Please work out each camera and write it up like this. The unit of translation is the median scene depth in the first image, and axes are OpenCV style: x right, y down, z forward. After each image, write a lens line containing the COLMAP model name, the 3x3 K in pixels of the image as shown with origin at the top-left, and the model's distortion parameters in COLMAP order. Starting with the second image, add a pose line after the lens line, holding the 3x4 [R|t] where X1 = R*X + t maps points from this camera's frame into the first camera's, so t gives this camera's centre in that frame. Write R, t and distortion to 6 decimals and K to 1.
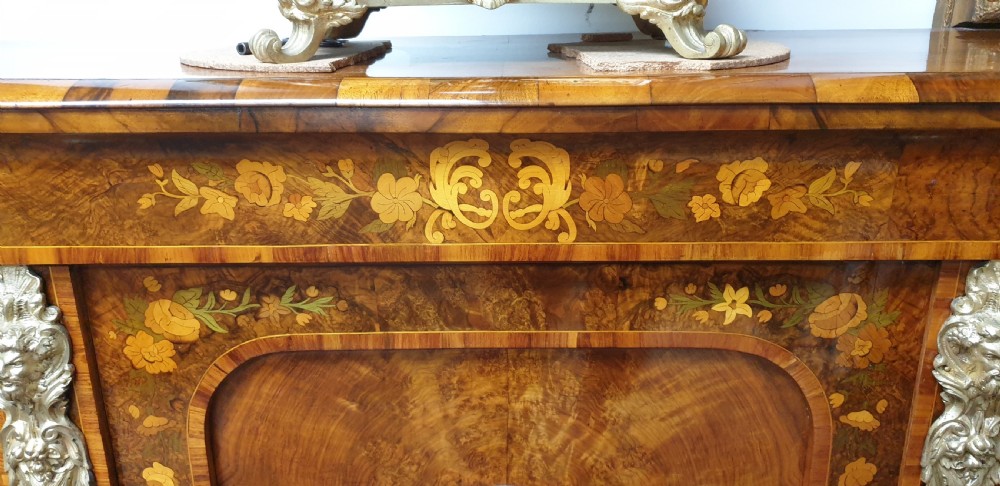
lens RADIAL K [[741.6, 0, 500.0], [0, 741.6, 208.7], [0, 0, 1]] dist [0.109591, -0.247321]
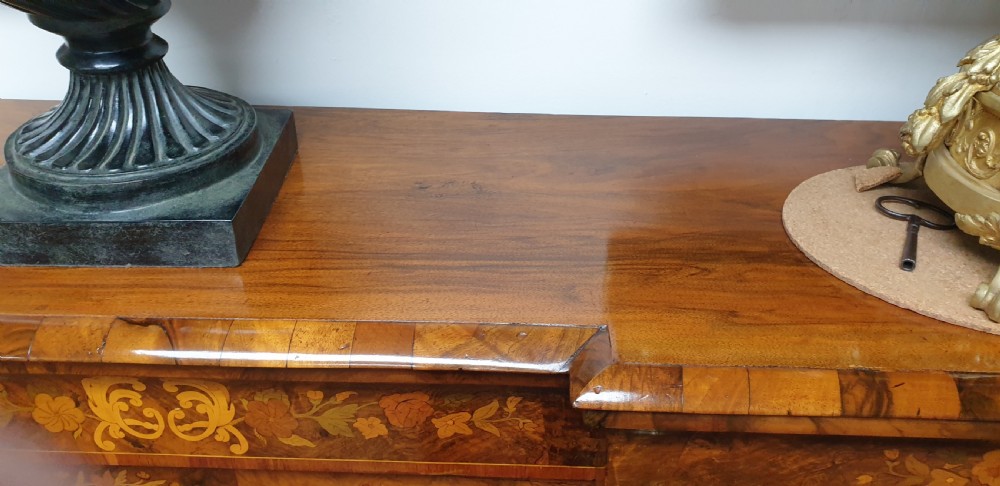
lens RADIAL K [[775.4, 0, 499.9], [0, 775.4, 205.2], [0, 0, 1]] dist [0.057693, -0.102662]
pose [[0.999567, 0.027485, 0.010530, -0.930058], [-0.029227, 0.969150, 0.244732, -0.546649], [-0.003479, -0.244933, 0.969534, 0.162105]]
